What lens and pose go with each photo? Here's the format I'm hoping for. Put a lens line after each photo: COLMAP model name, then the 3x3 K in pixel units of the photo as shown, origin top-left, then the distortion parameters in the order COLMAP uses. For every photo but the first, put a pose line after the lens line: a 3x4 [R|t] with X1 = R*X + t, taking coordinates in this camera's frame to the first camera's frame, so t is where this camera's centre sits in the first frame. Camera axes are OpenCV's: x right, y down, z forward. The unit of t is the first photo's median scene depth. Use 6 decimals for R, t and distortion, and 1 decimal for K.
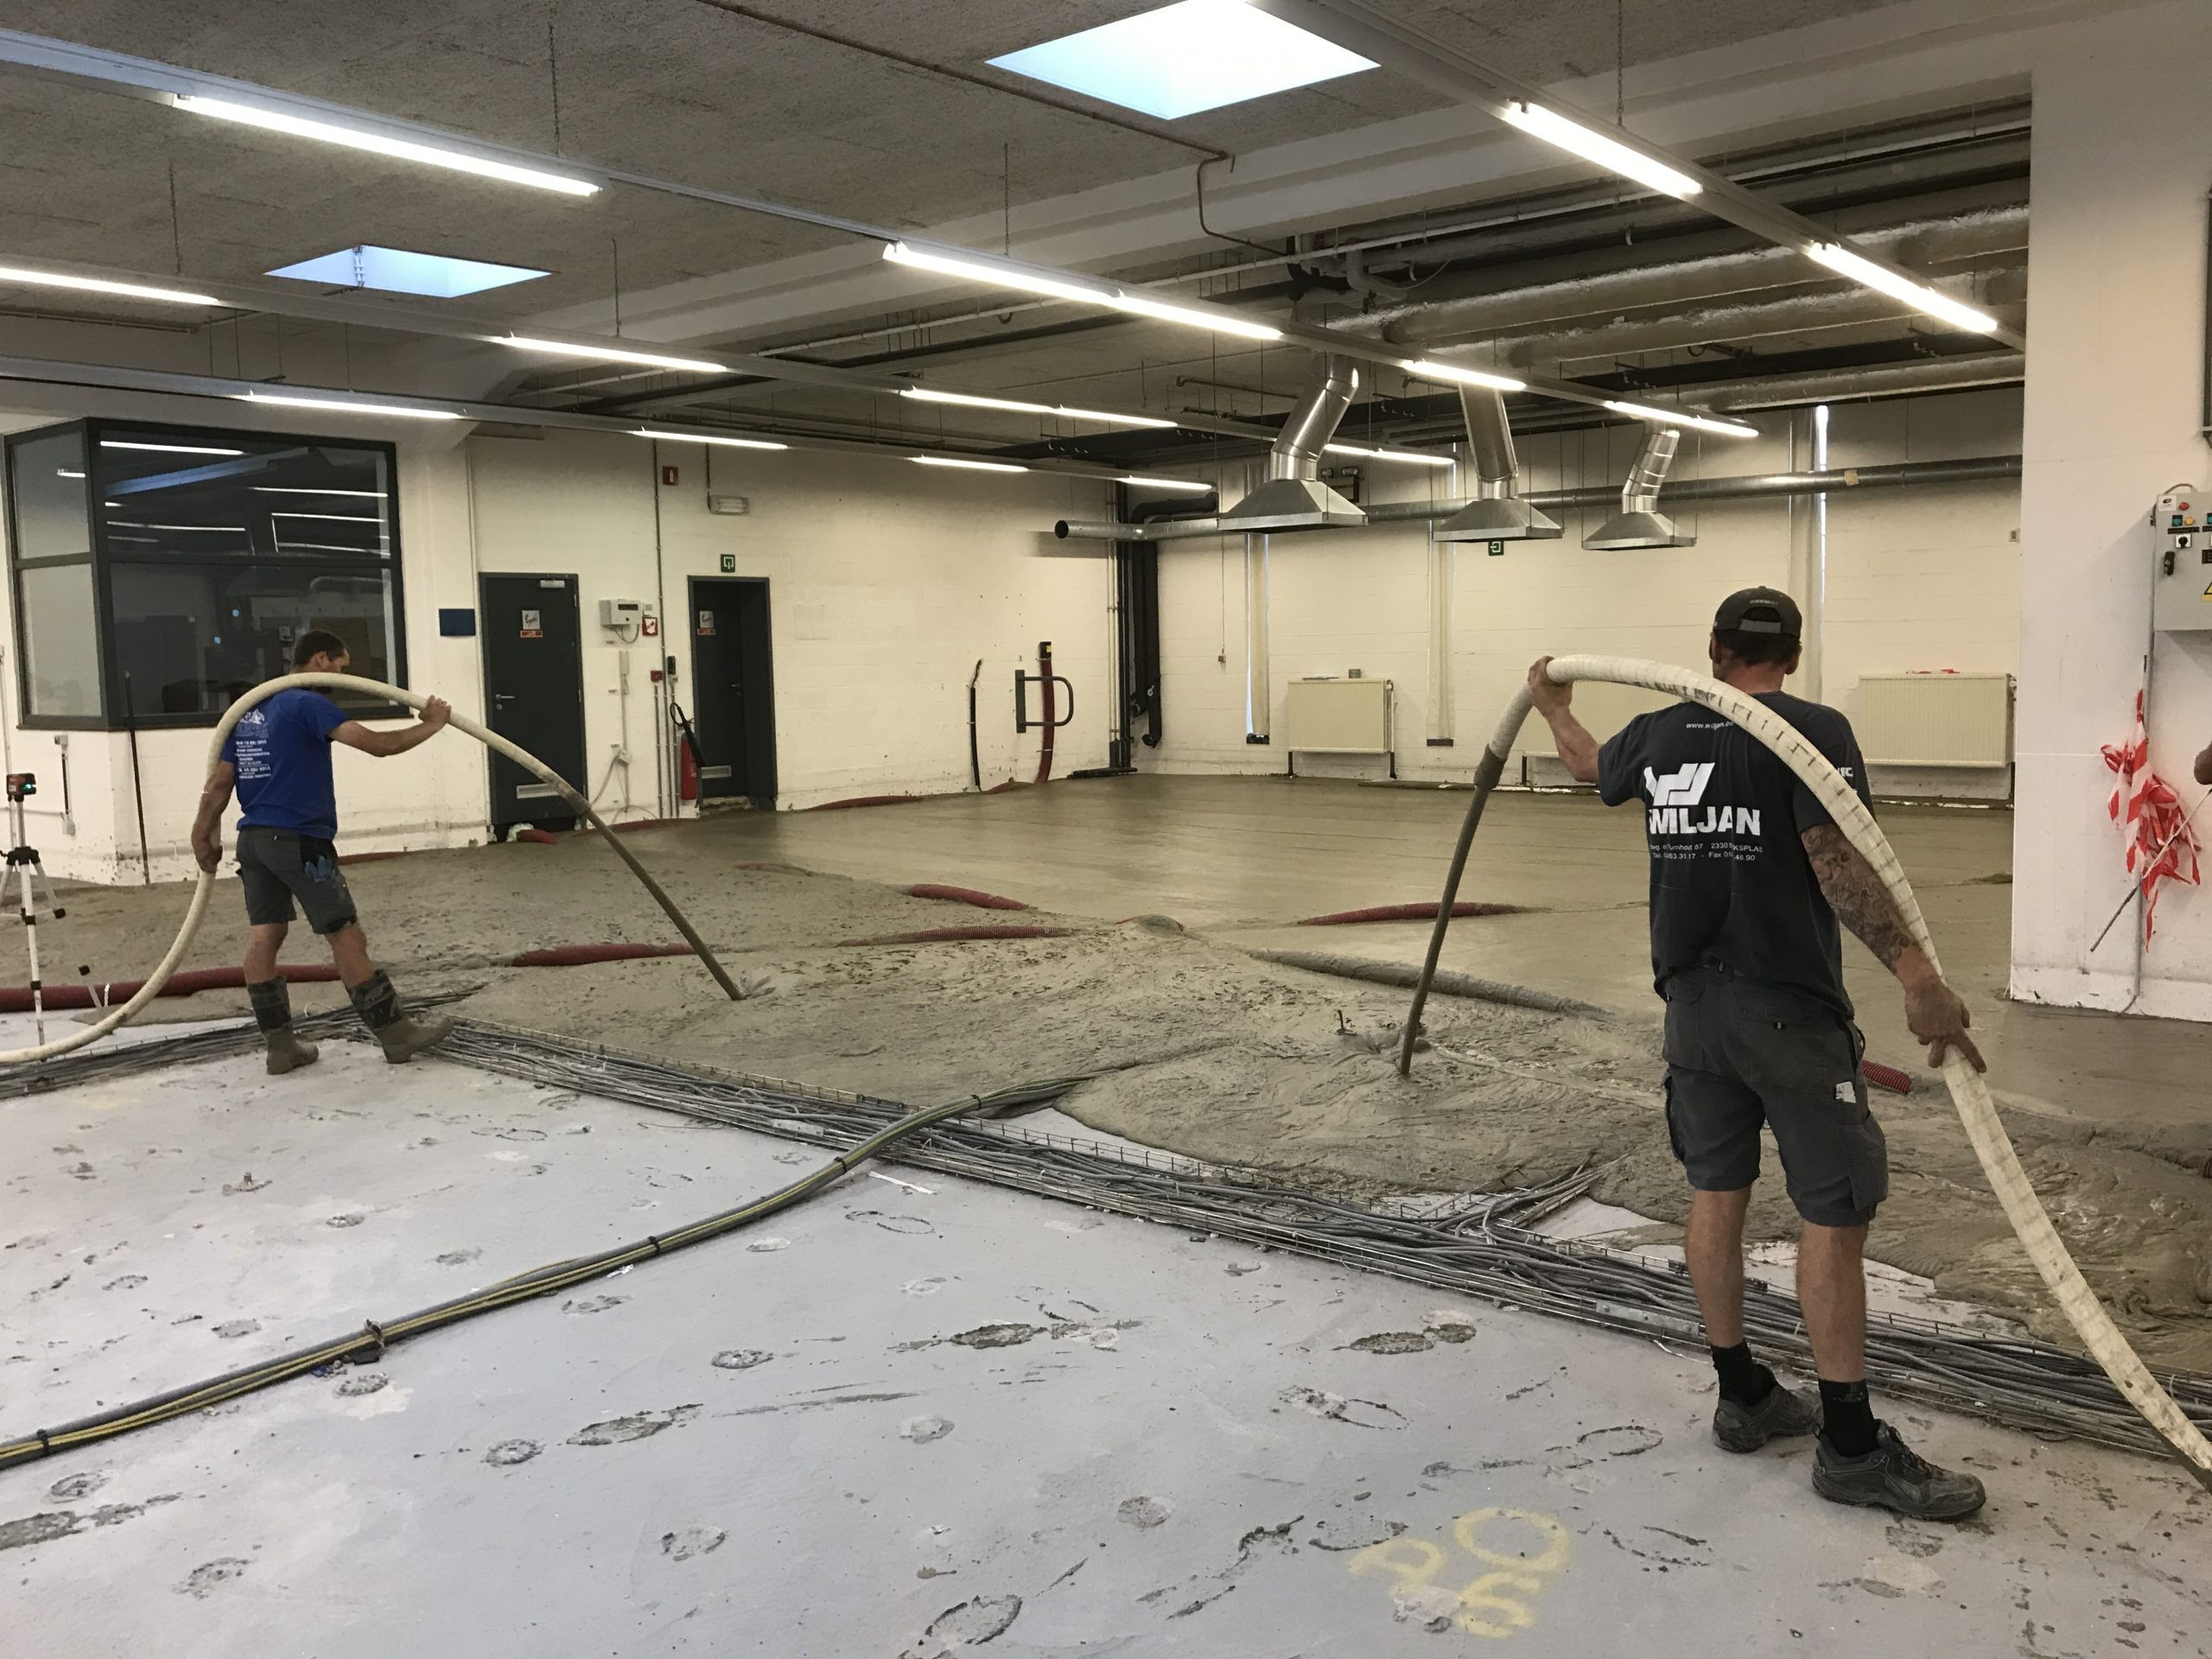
lens RADIAL K [[1818.5, 0, 1085.2], [0, 1818.5, 782.8], [0, 0, 1]] dist [0.082768, -0.196769]
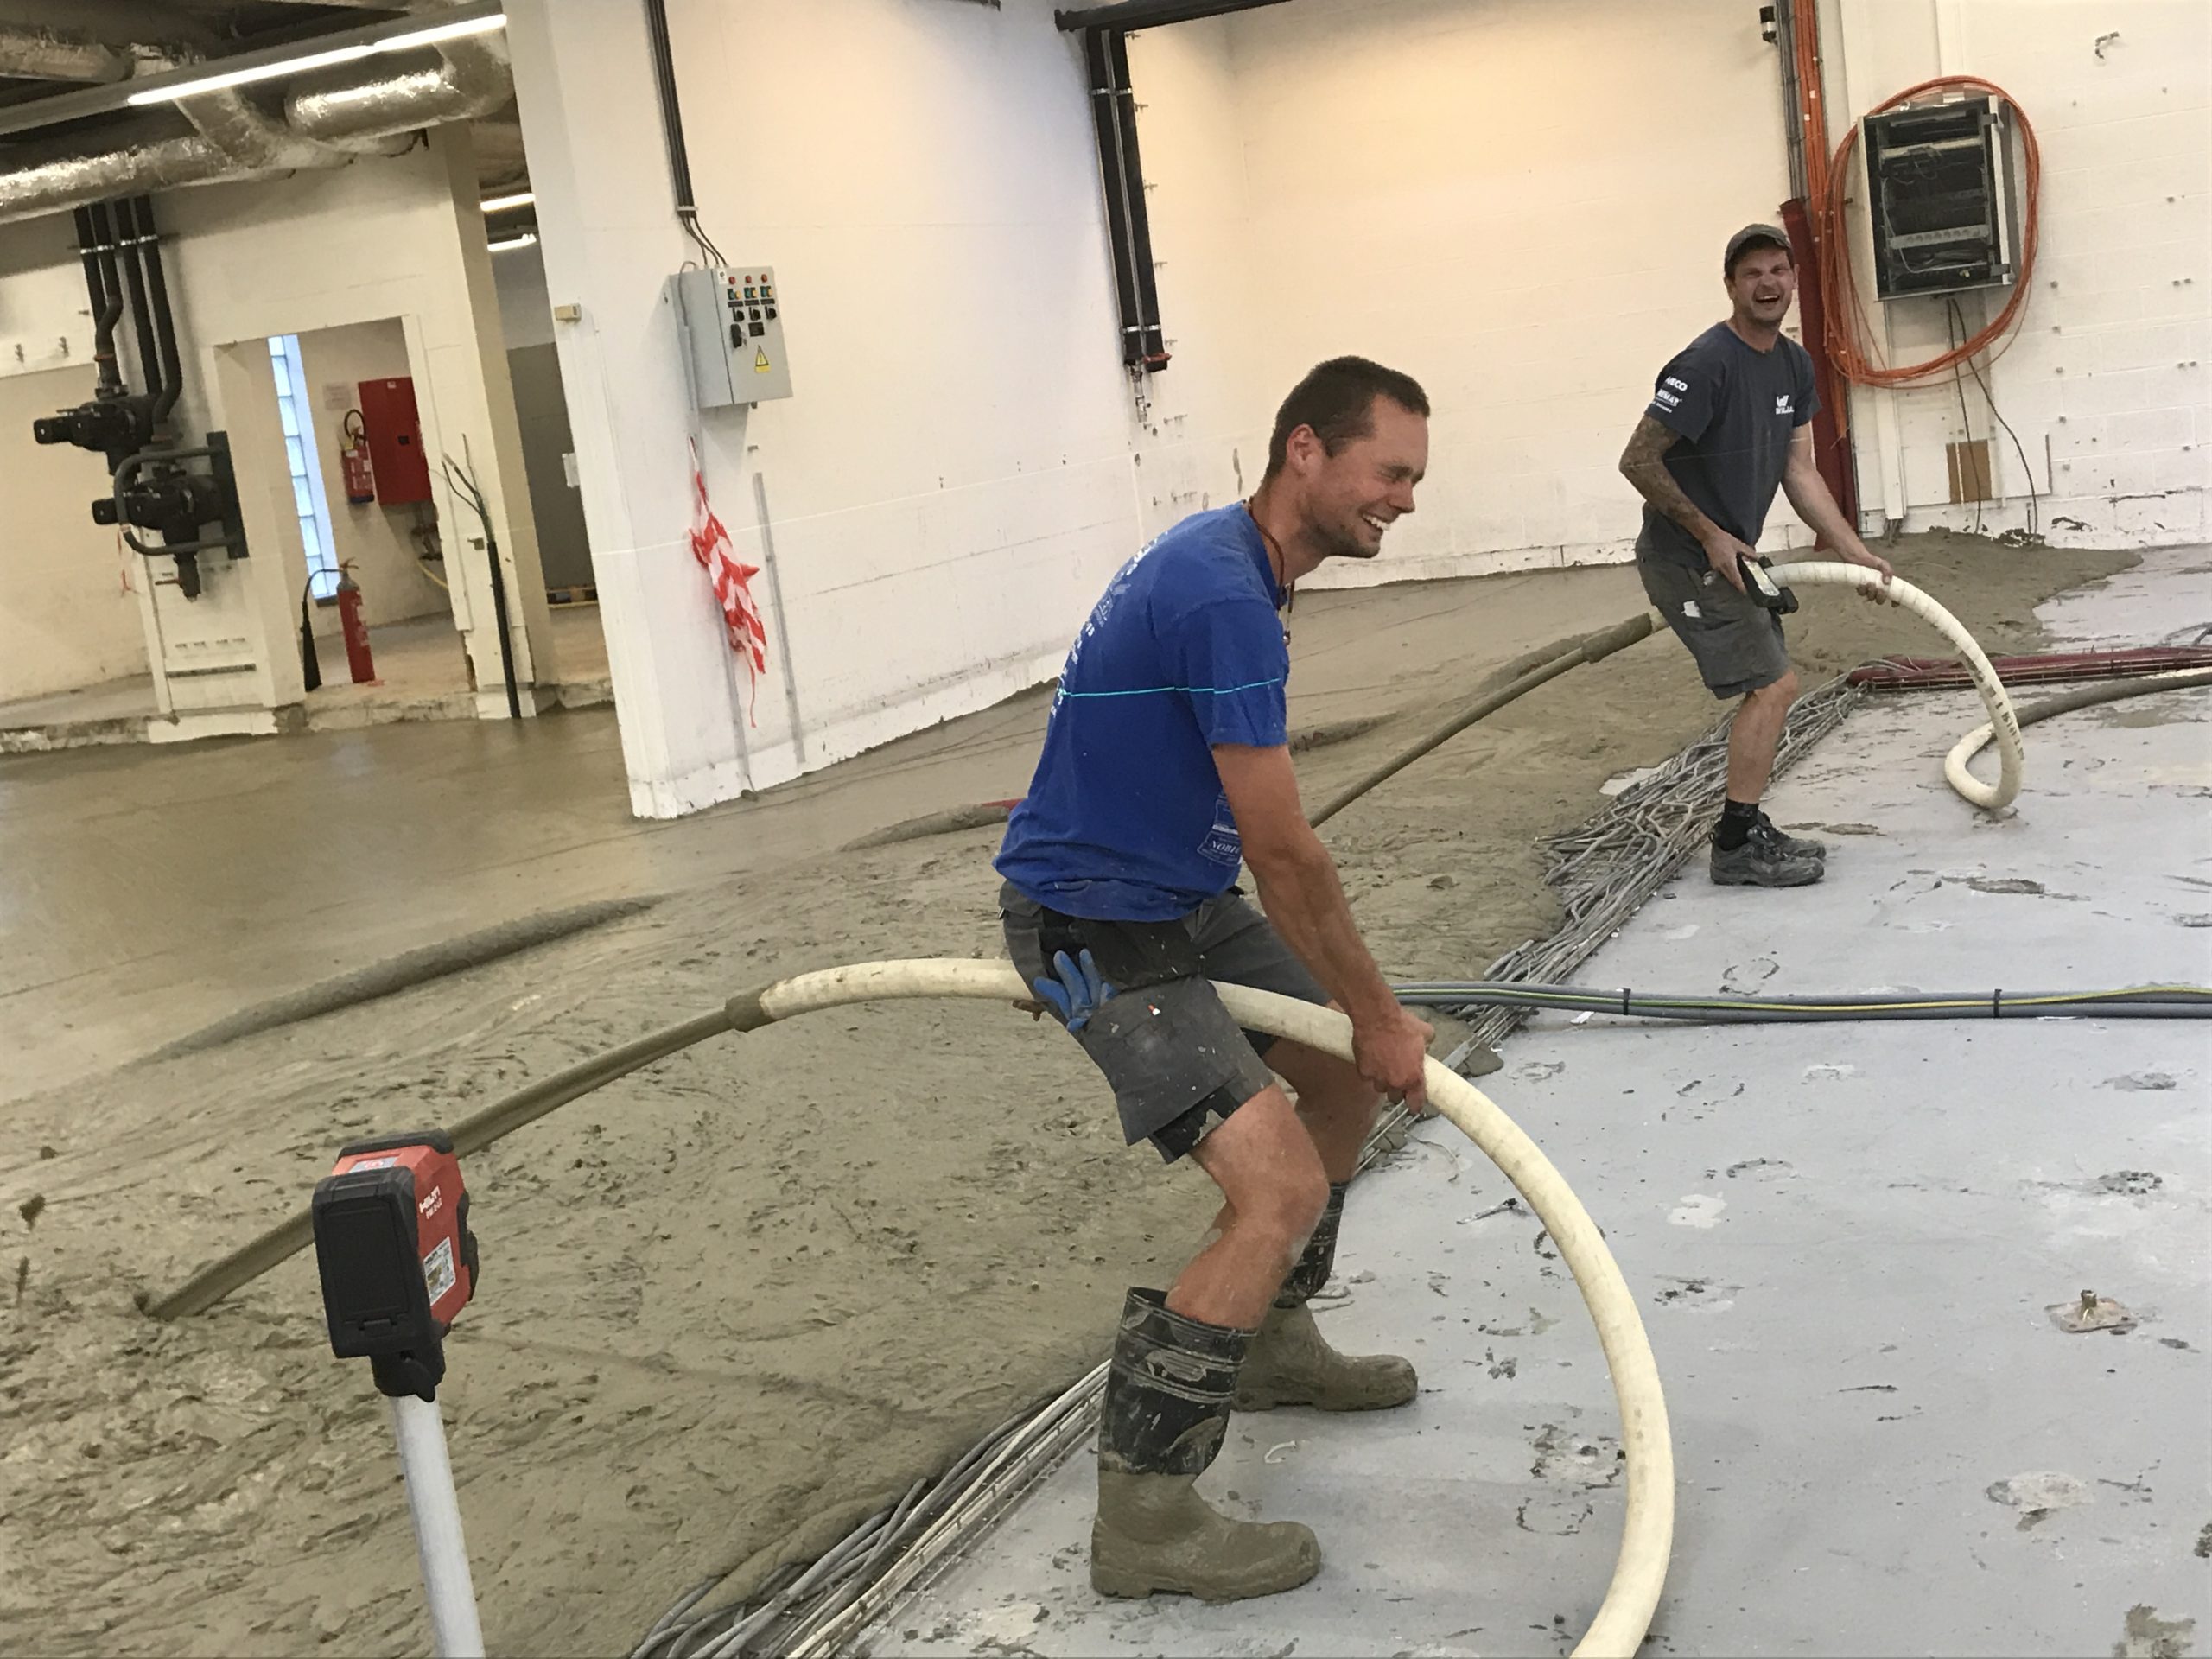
lens RADIAL K [[2653.8, 0, 1091.3], [0, 2653.8, 747.1], [0, 0, 1]] dist [0.077219, -0.283417]
pose [[-0.224378, -0.086916, 0.970618, -0.377828], [0.207649, 0.968876, 0.134763, -0.023890], [-0.952122, 0.231786, -0.199347, 0.484300]]
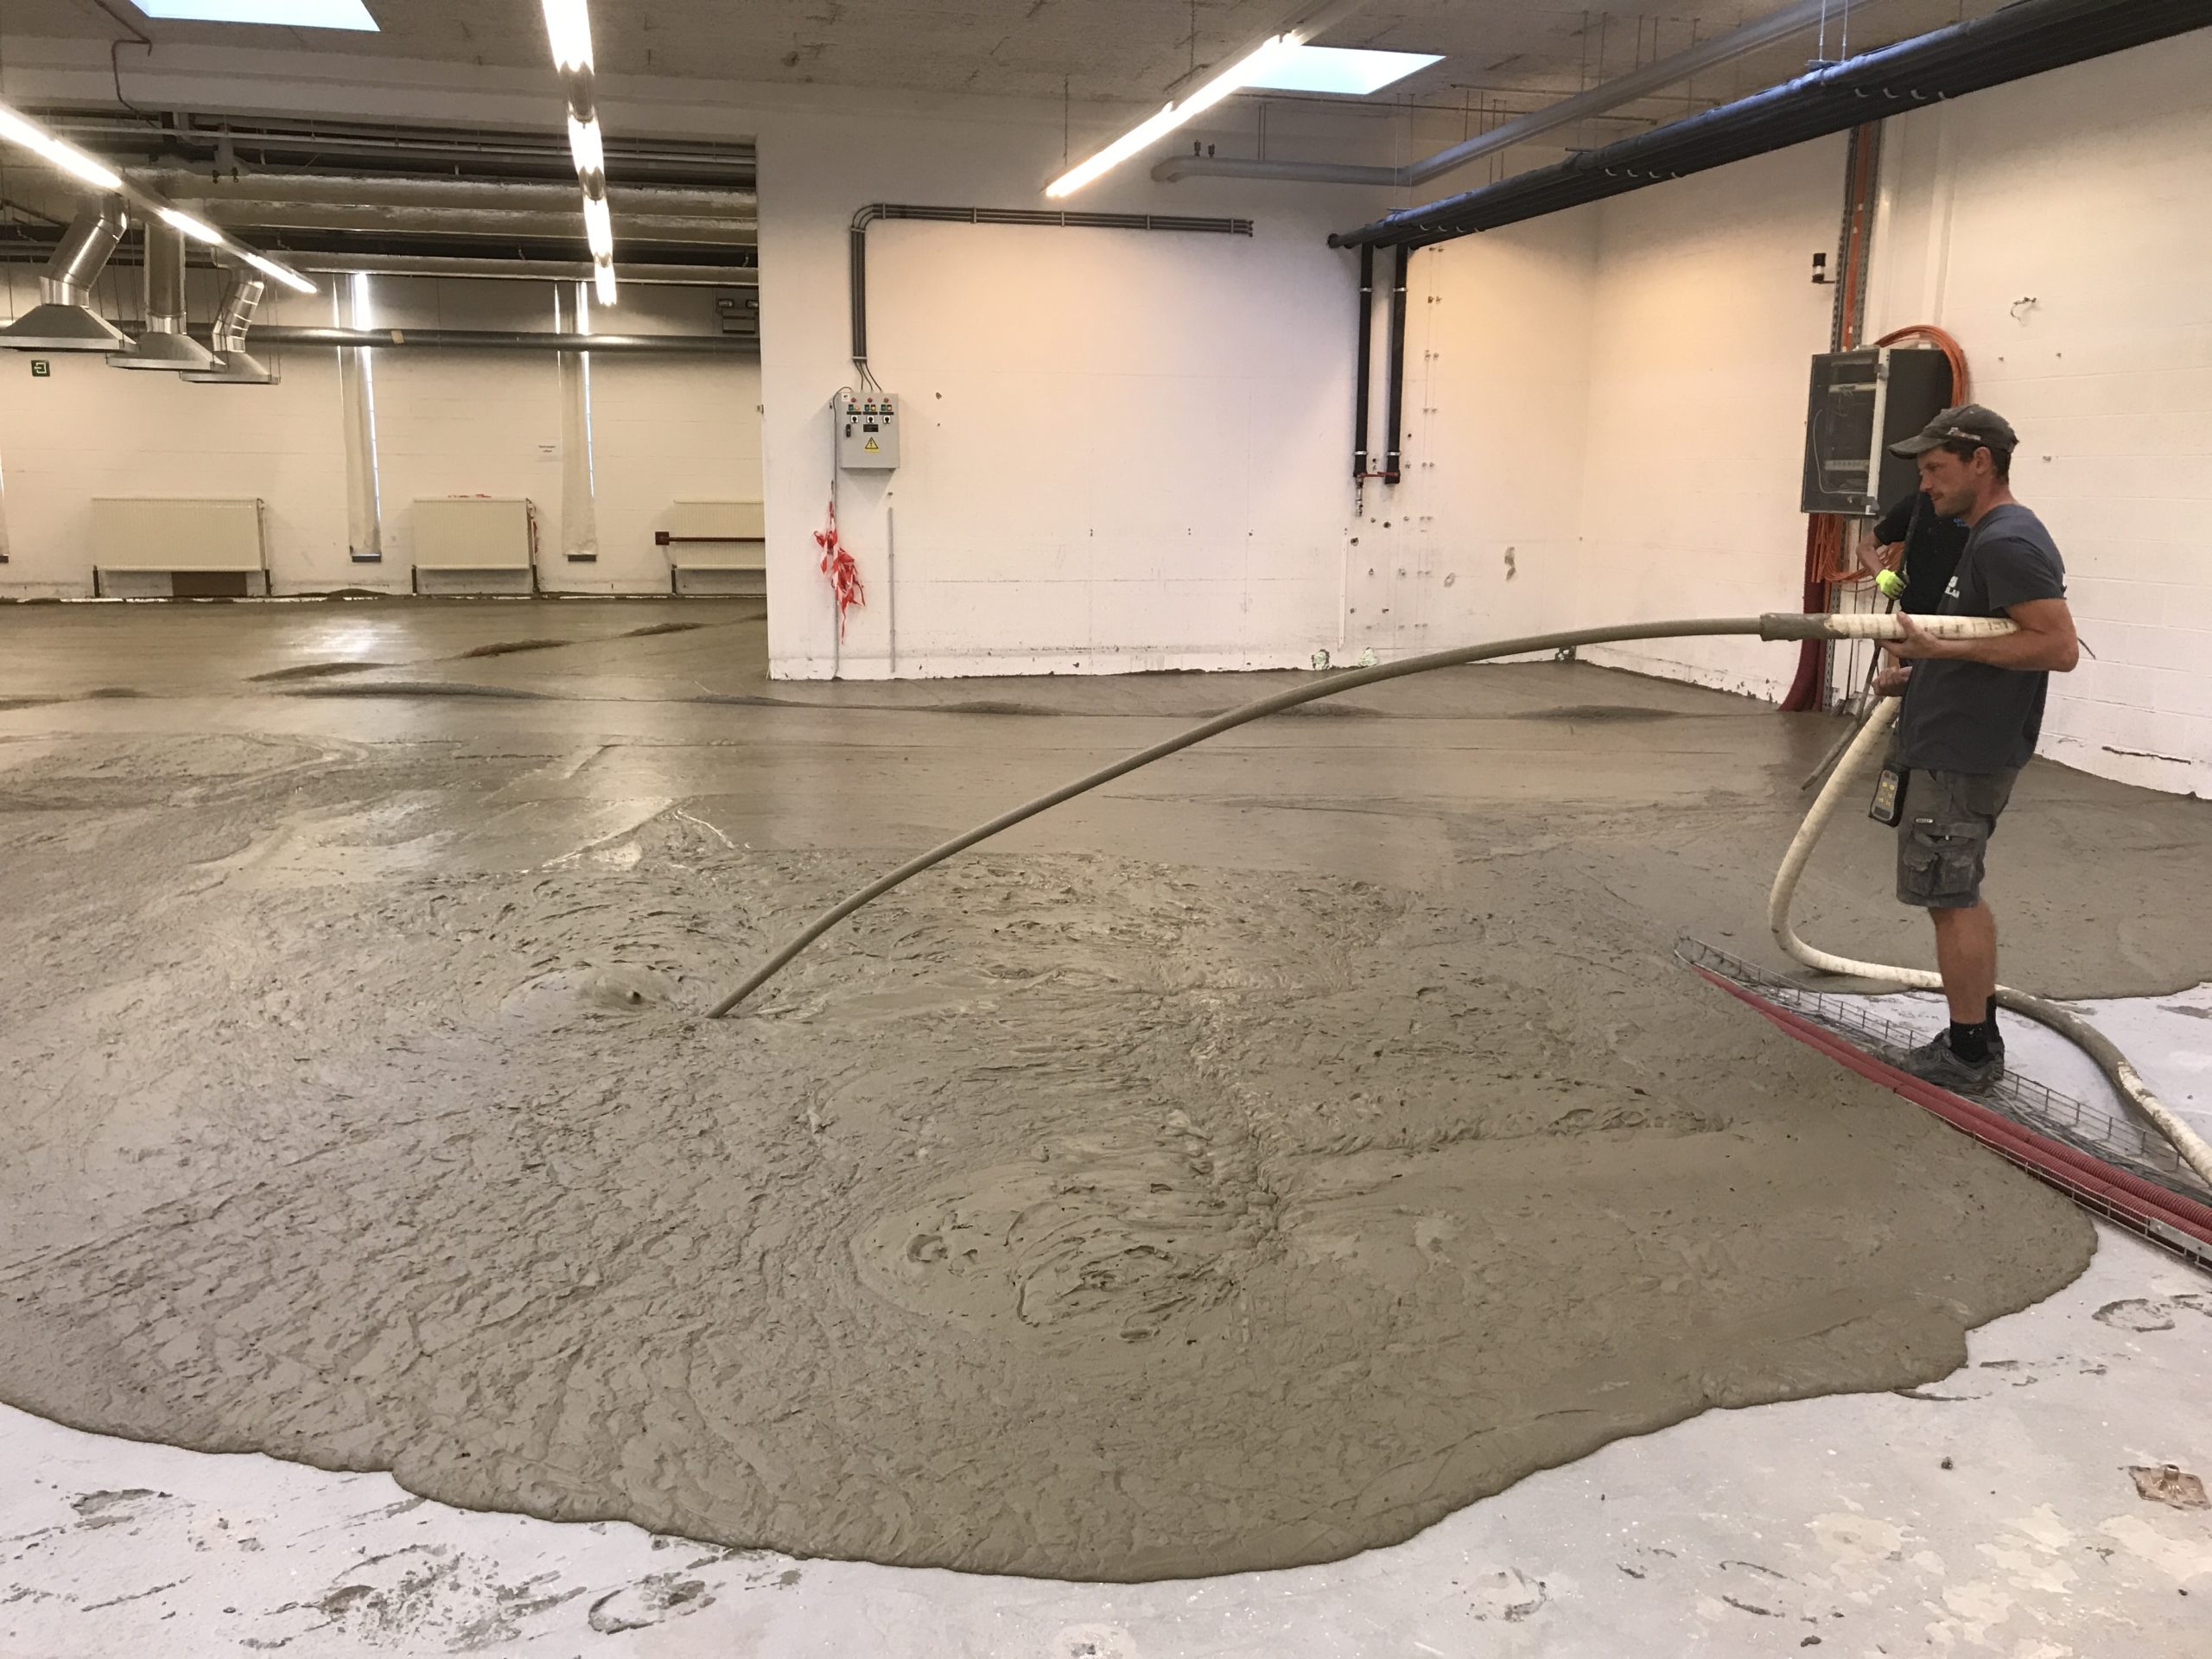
lens RADIAL K [[1825.2, 0, 1106.0], [0, 1825.2, 829.5], [0, 0, 1]] dist [0.039034, -0.023625]
pose [[0.593610, -0.130218, 0.794147, -0.326461], [0.040895, 0.990428, 0.131835, 0.019530], [-0.803713, -0.045782, 0.593253, -0.138547]]
